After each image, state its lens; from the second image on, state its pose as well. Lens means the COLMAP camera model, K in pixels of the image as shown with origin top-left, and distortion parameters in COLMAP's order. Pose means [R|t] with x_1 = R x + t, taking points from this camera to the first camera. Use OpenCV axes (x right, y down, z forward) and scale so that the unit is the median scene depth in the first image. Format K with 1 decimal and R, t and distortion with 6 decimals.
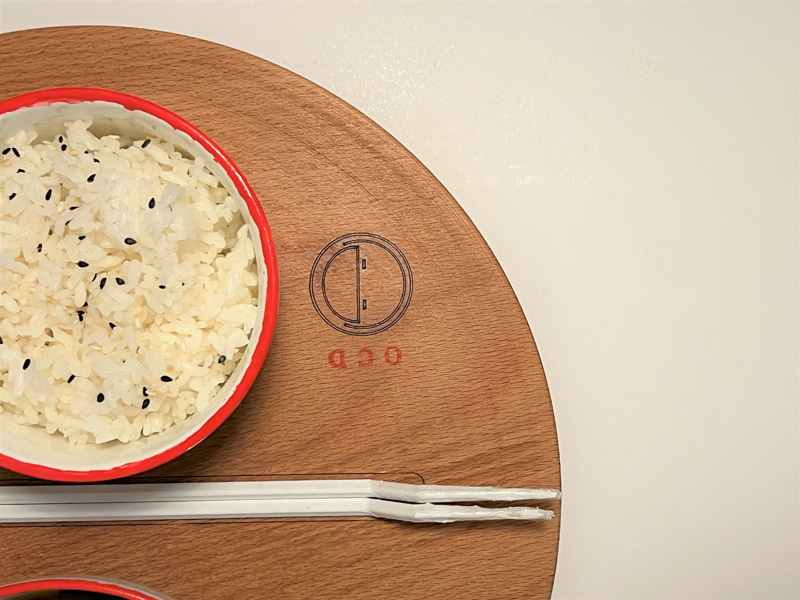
lens RADIAL K [[1603.9, 0, 400.0], [0, 1603.9, 300.0], [0, 0, 1]] dist [0.065794, 0.039191]
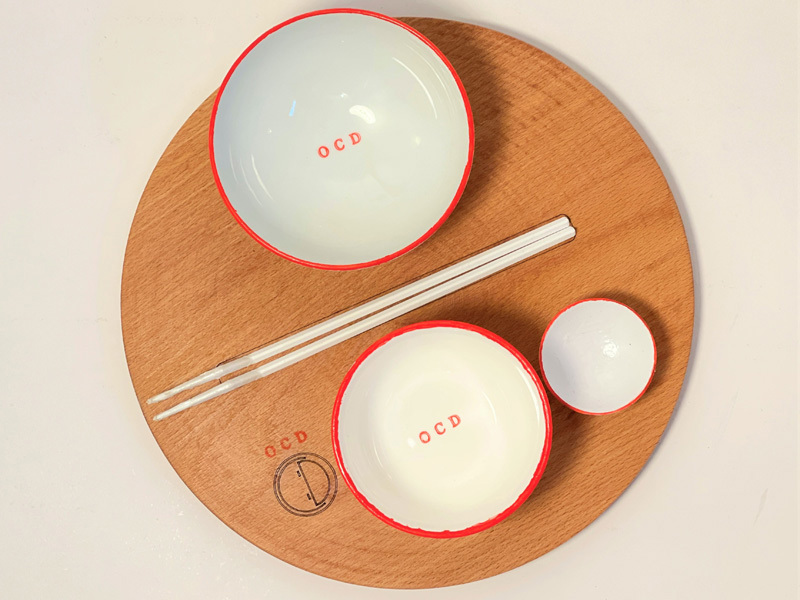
lens RADIAL K [[1785.9, 0, 400.0], [0, 1785.9, 300.0], [0, 0, 1]] dist [-0.042846, -0.059496]
pose [[-0.921513, 0.387064, -0.031541, -0.127764], [-0.388171, -0.920498, 0.044803, 0.044100], [-0.011692, 0.053529, 0.998498, -0.816147]]
